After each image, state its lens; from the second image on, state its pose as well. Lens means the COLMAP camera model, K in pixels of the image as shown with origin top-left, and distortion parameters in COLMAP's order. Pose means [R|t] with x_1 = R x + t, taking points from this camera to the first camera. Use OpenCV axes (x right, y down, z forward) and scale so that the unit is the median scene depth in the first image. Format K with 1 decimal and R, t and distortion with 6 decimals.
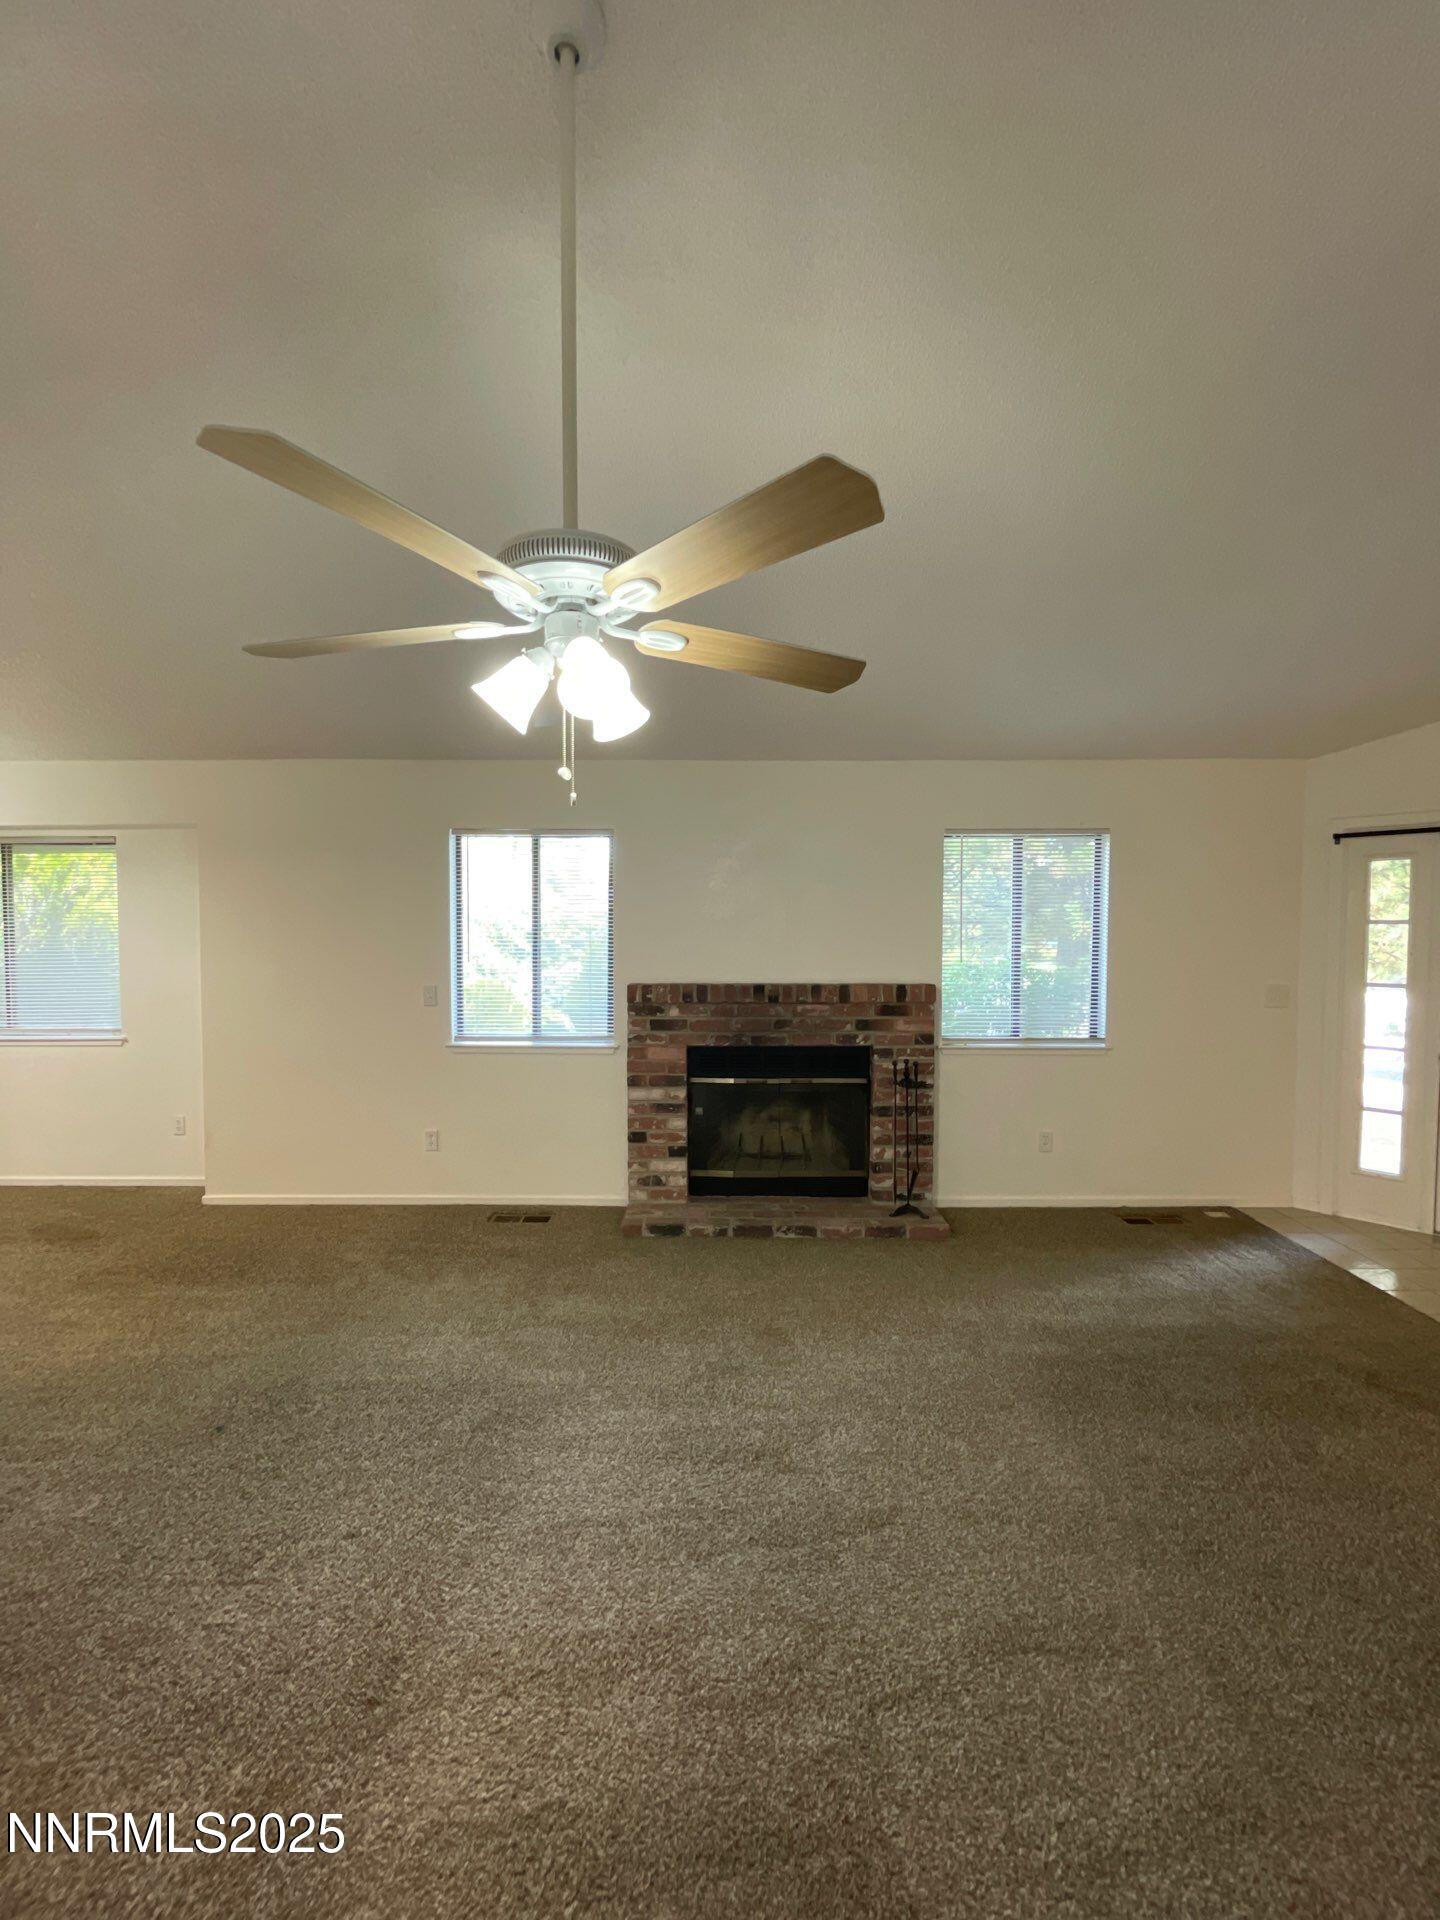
lens RADIAL K [[779.9, 0, 726.7], [0, 779.9, 962.0], [0, 0, 1]] dist [-0.003484, -0.000681]
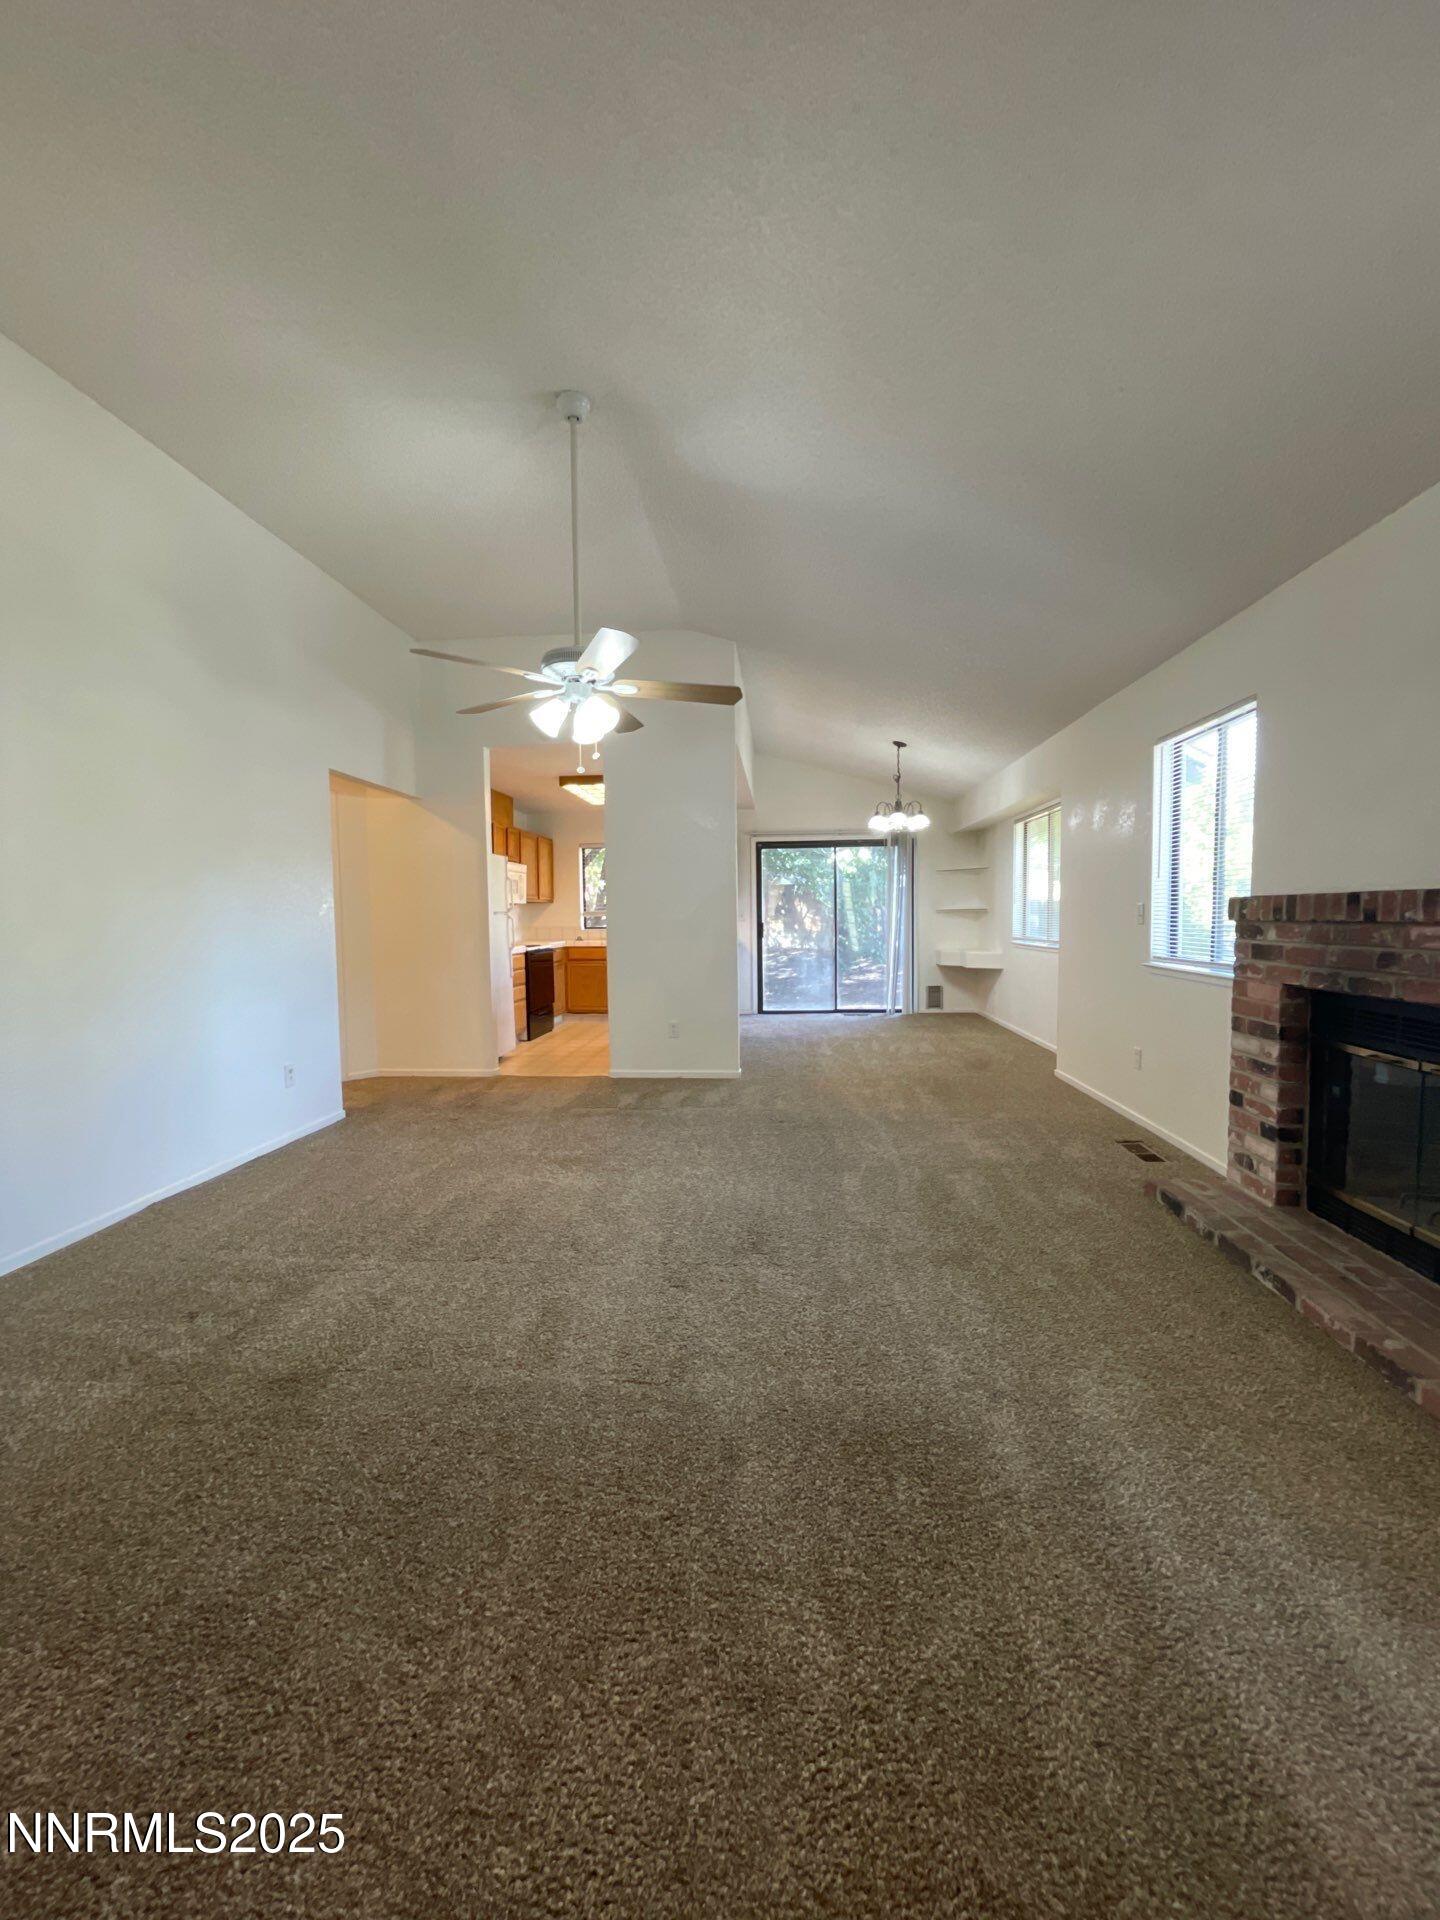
lens RADIAL K [[779.9, 0, 712.9], [0, 779.9, 957.0], [0, 0, 1]] dist [-0.003484, -0.000681]
pose [[-0.084179, 0.053909, -0.994991, 0.680046], [-0.027769, 0.998021, 0.056422, 0.058716], [0.996064, 0.032379, -0.082515, 0.551932]]
